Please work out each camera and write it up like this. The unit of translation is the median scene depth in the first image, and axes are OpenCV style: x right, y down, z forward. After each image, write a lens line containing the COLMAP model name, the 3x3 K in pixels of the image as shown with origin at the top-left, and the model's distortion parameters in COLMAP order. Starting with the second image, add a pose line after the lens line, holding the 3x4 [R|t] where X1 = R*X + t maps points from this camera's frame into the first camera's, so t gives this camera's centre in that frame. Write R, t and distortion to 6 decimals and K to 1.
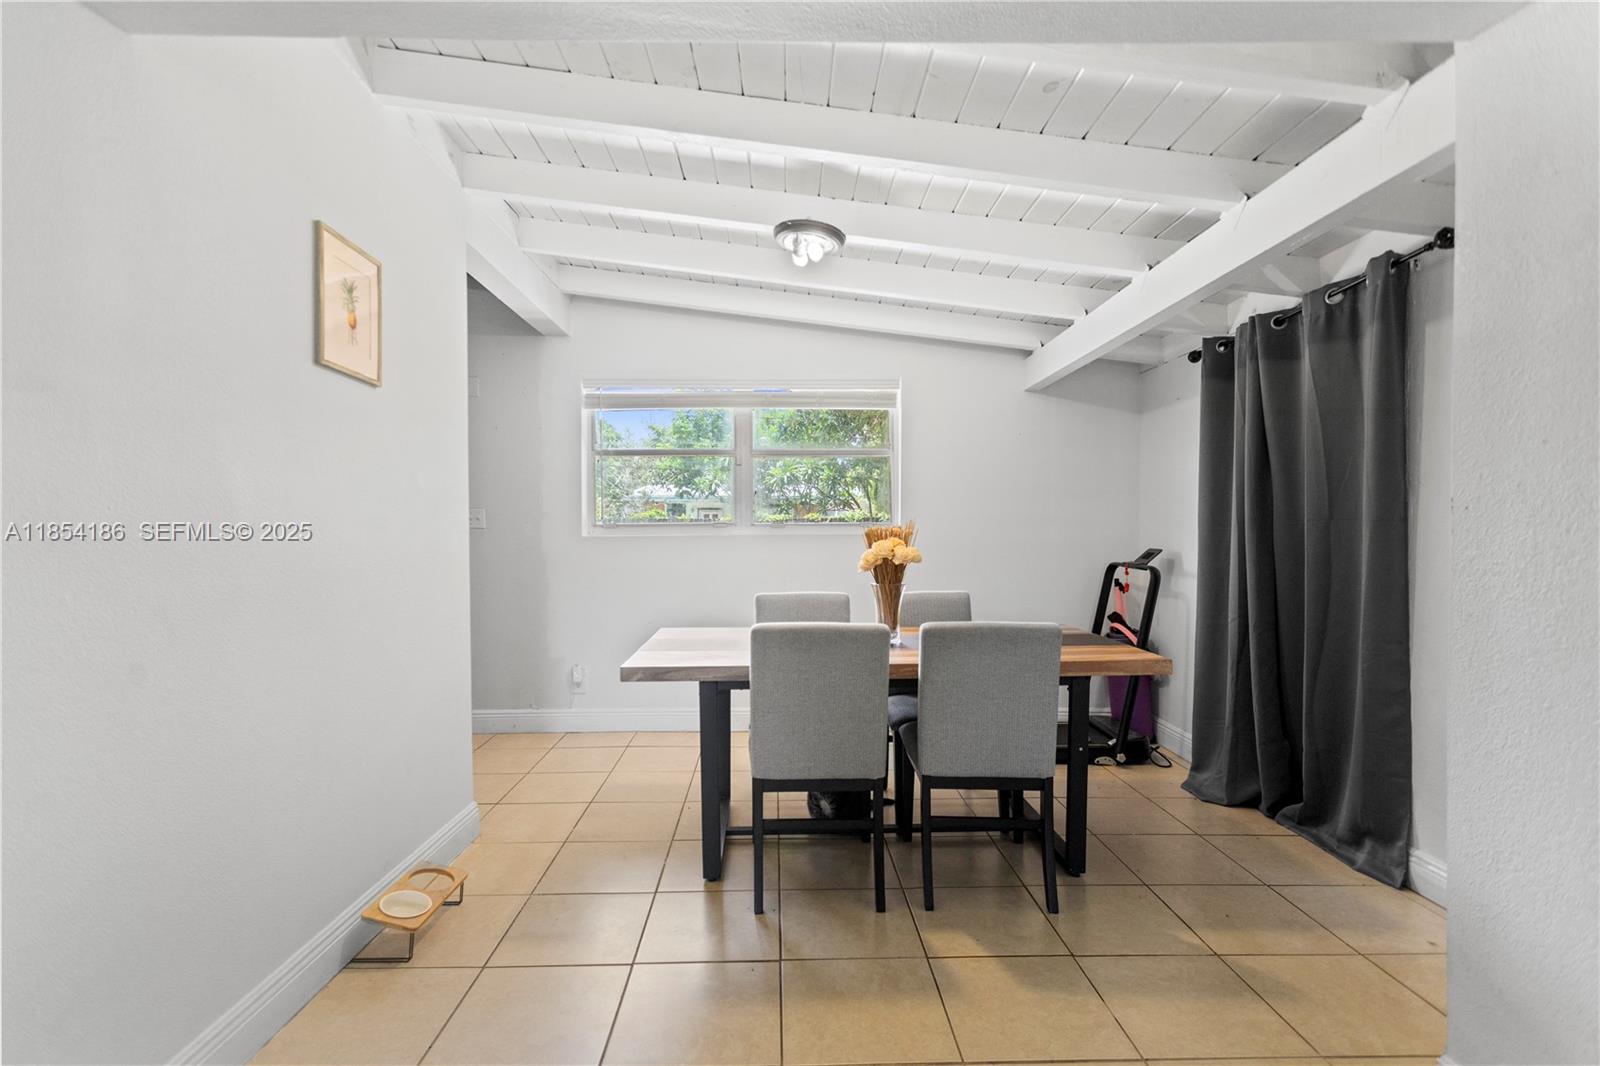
lens RADIAL K [[788.8, 0, 800.0], [0, 788.8, 533.0], [0, 0, 1]] dist [-0.000662, -0.000105]
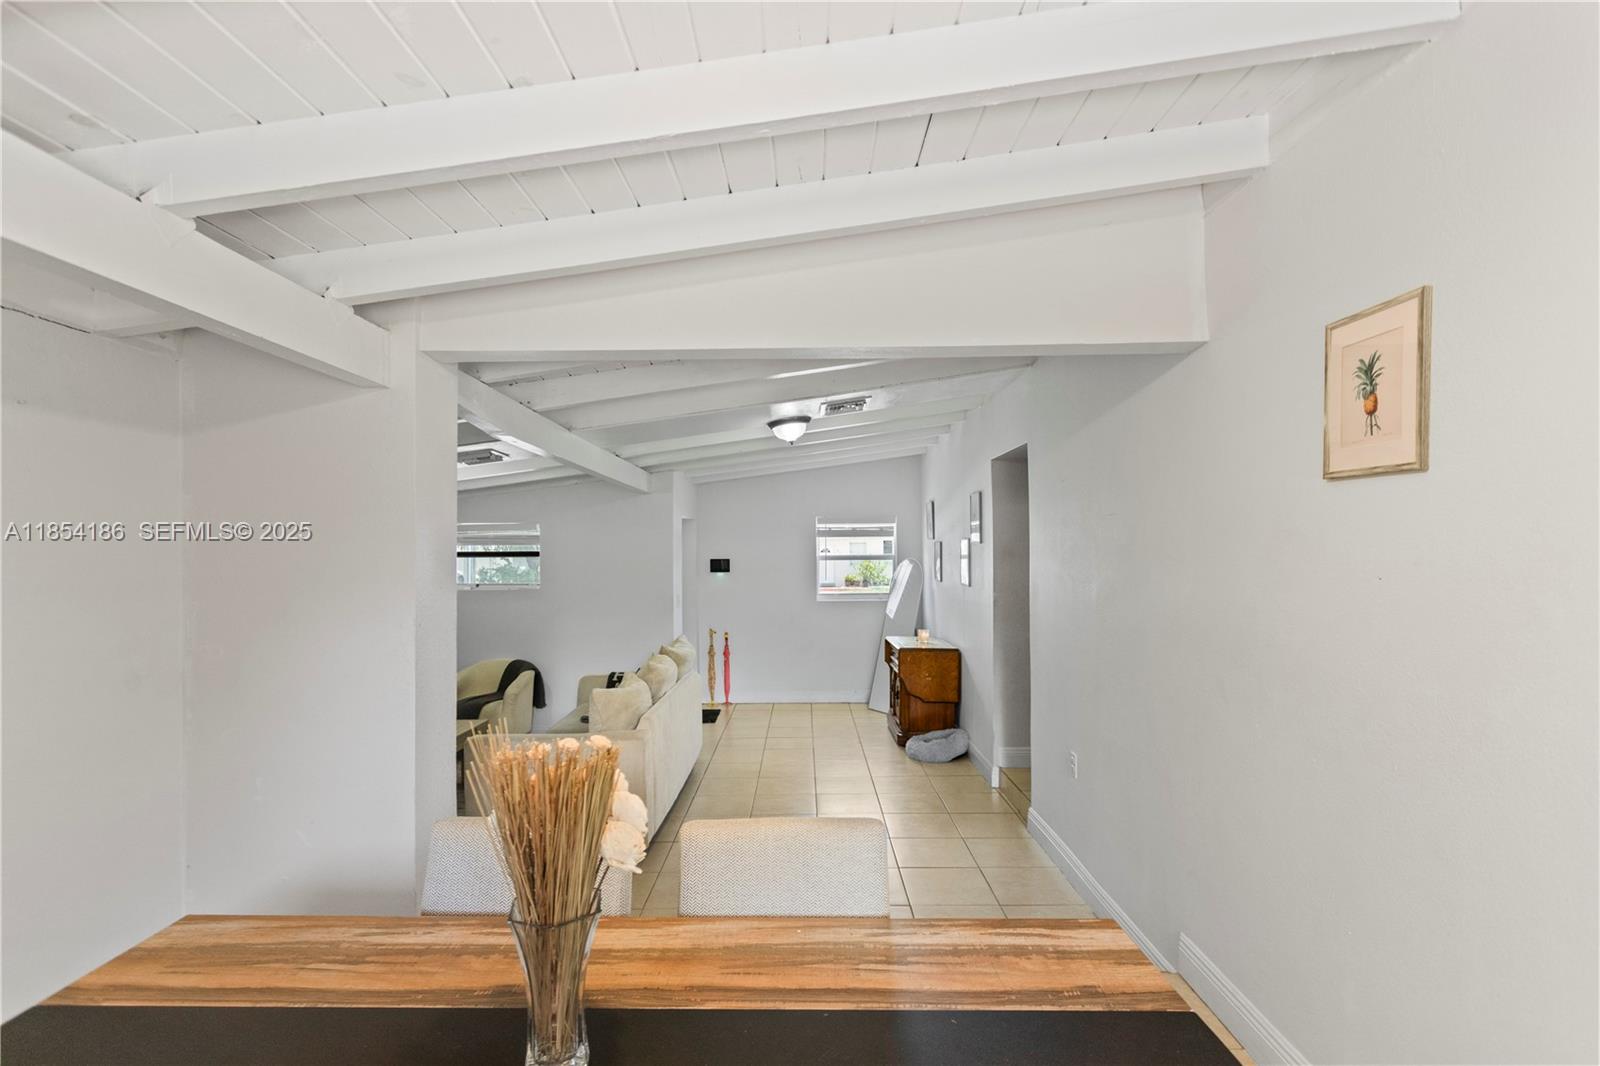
lens RADIAL K [[788.8, 0, 800.0], [0, 788.8, 533.0], [0, 0, 1]] dist [-0.000662, -0.000105]
pose [[-0.999470, 0.019667, 0.025922, 0.005254], [0.019495, 0.999786, -0.006863, -0.142497], [-0.026051, -0.006354, -0.999640, 1.840191]]
